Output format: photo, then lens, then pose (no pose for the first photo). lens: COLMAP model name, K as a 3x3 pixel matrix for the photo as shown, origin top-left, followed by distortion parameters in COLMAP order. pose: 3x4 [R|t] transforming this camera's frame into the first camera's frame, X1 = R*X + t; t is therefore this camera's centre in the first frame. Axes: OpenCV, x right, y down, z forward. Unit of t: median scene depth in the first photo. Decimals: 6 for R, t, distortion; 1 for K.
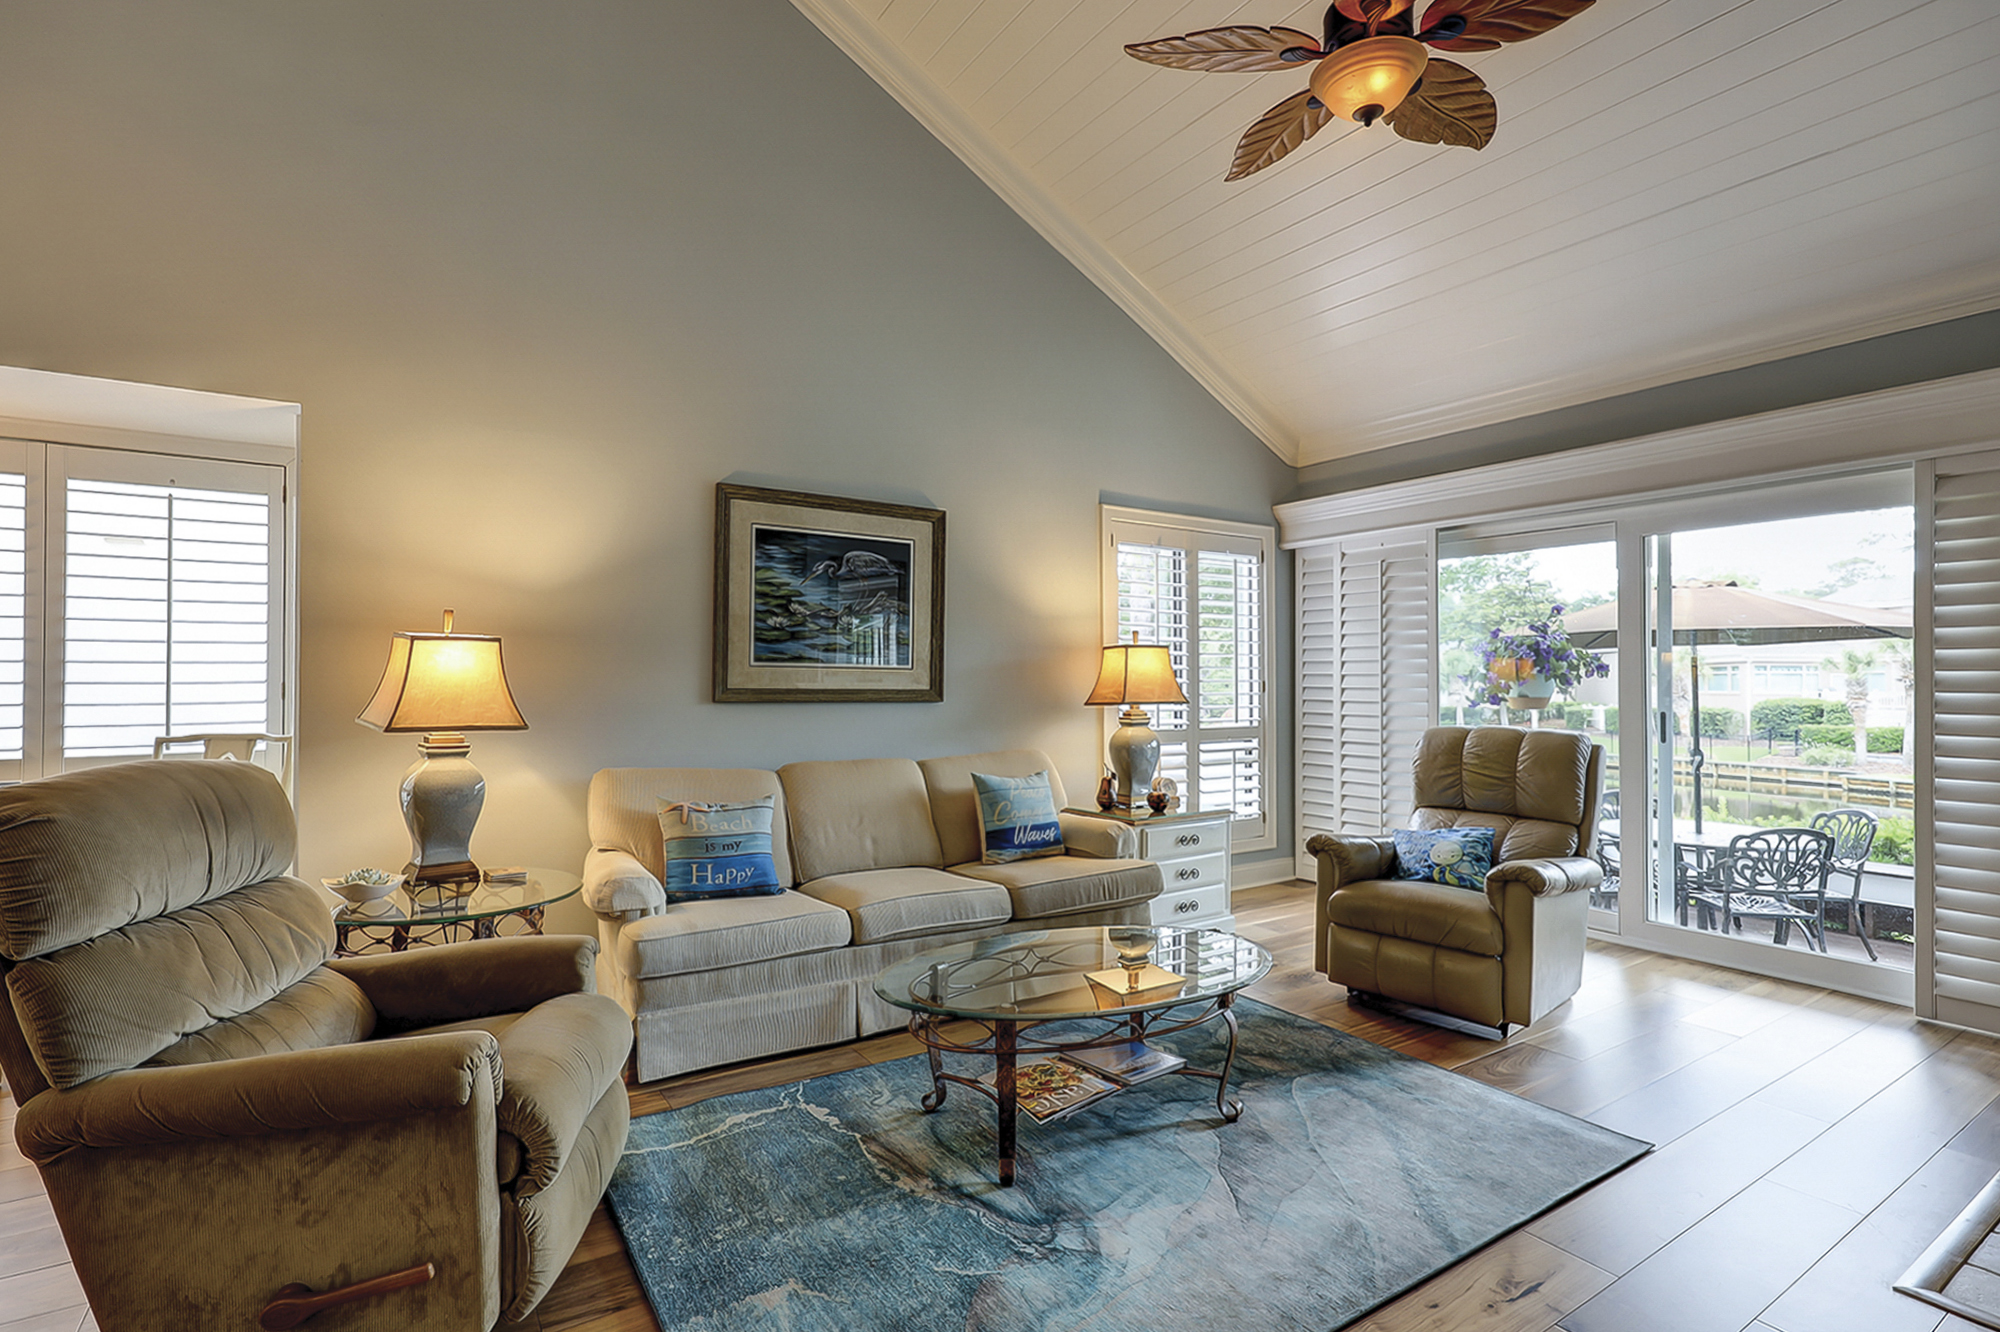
lens RADIAL K [[957.8, 0, 998.9], [0, 957.8, 661.0], [0, 0, 1]] dist [-0.009943, 0.000787]
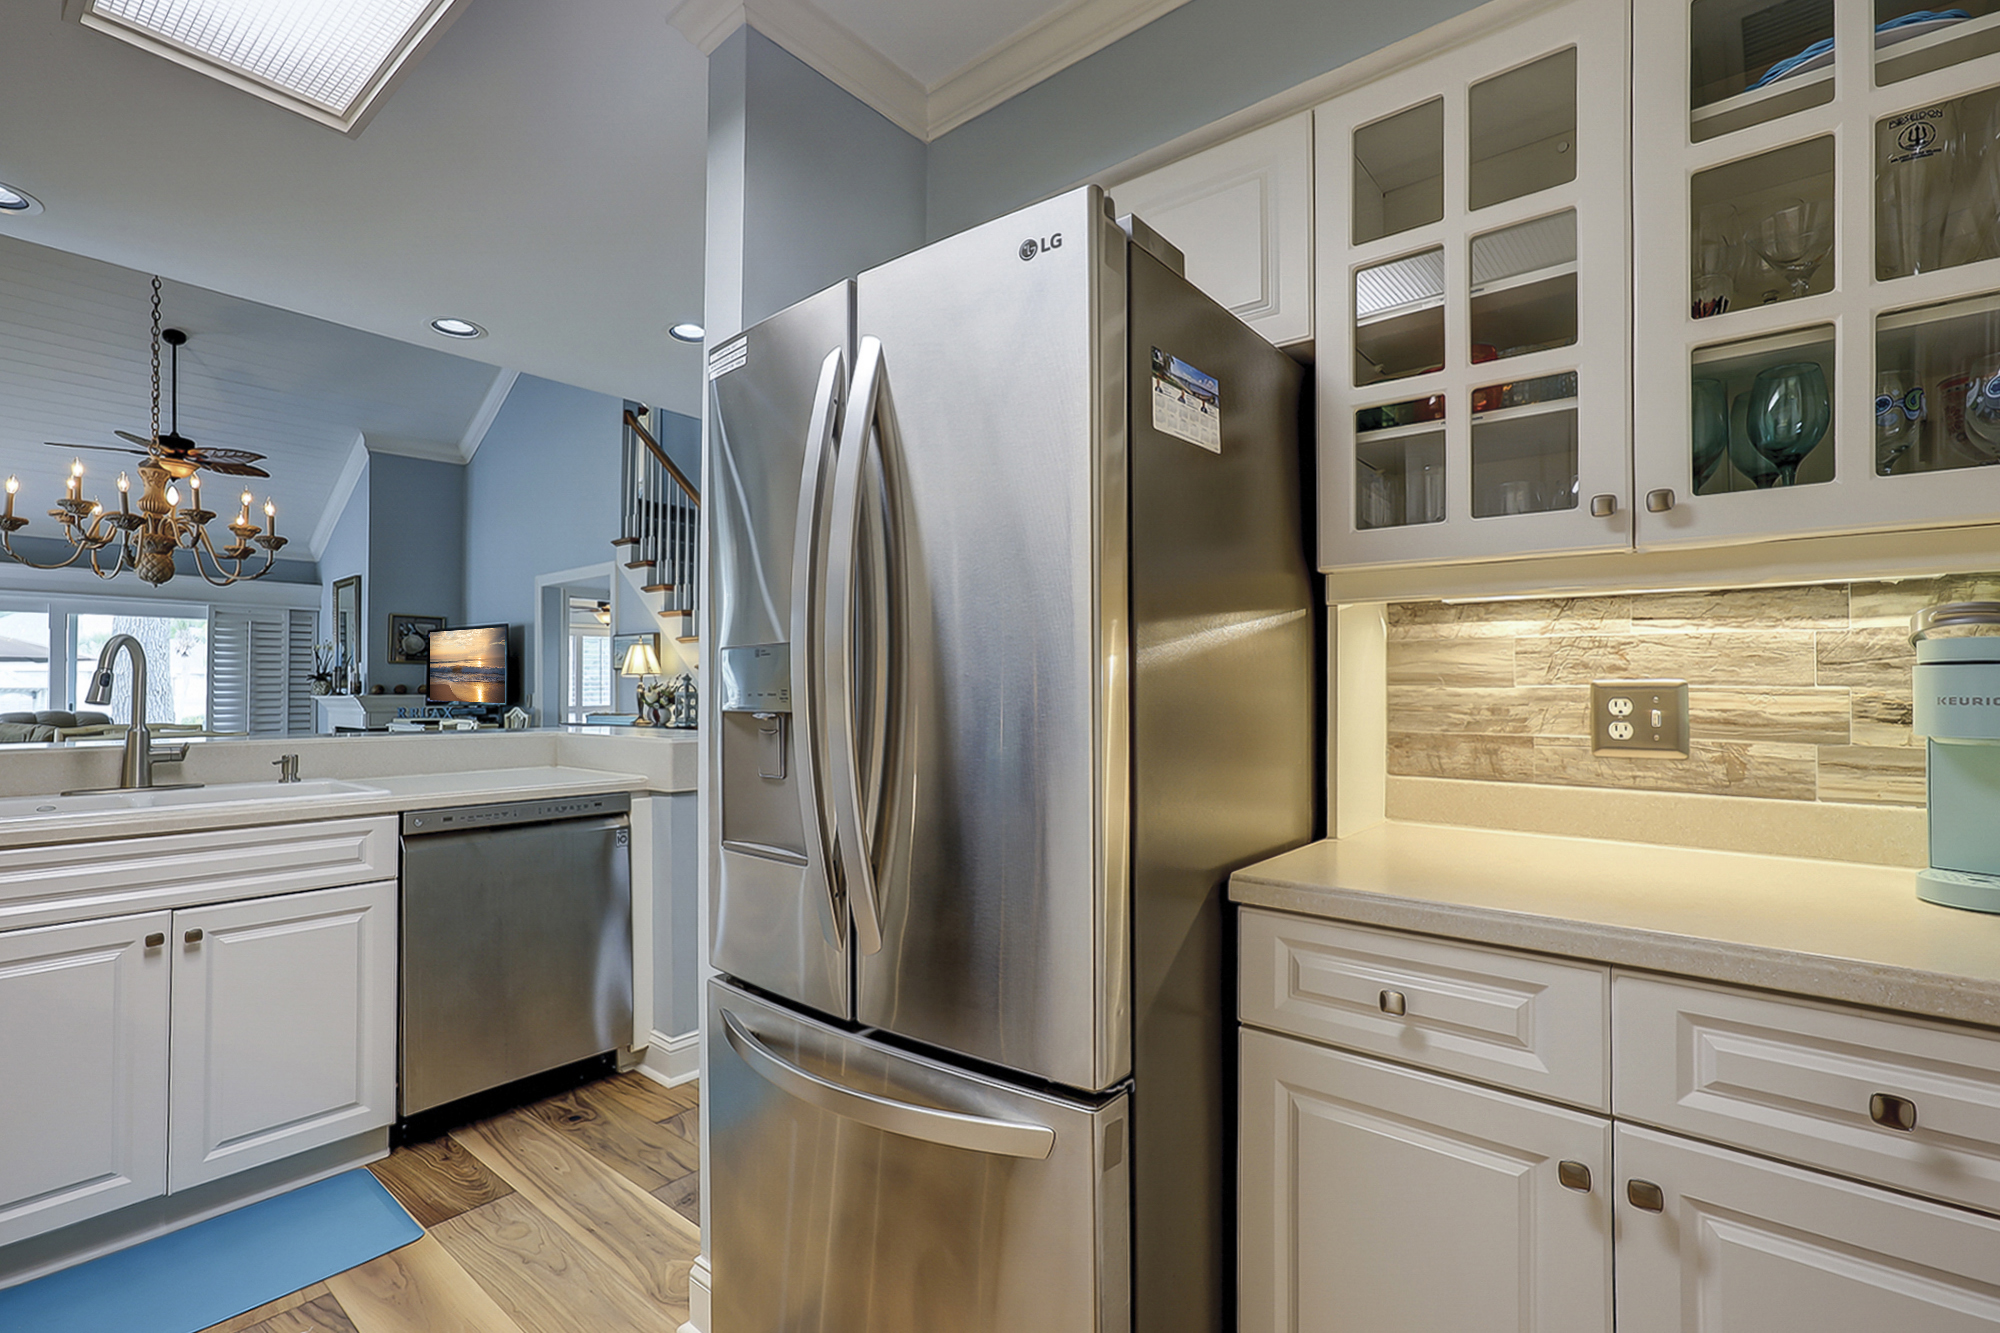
lens RADIAL K [[908.6, 0, 1012.0], [0, 908.6, 661.3], [0, 0, 1]] dist [-0.039107, 0.024529]
pose [[-0.311576, 0.029847, 0.949752, -1.563602], [-0.017448, 0.999158, -0.037124, 0.000535], [-0.950061, -0.028138, -0.310793, -0.262675]]
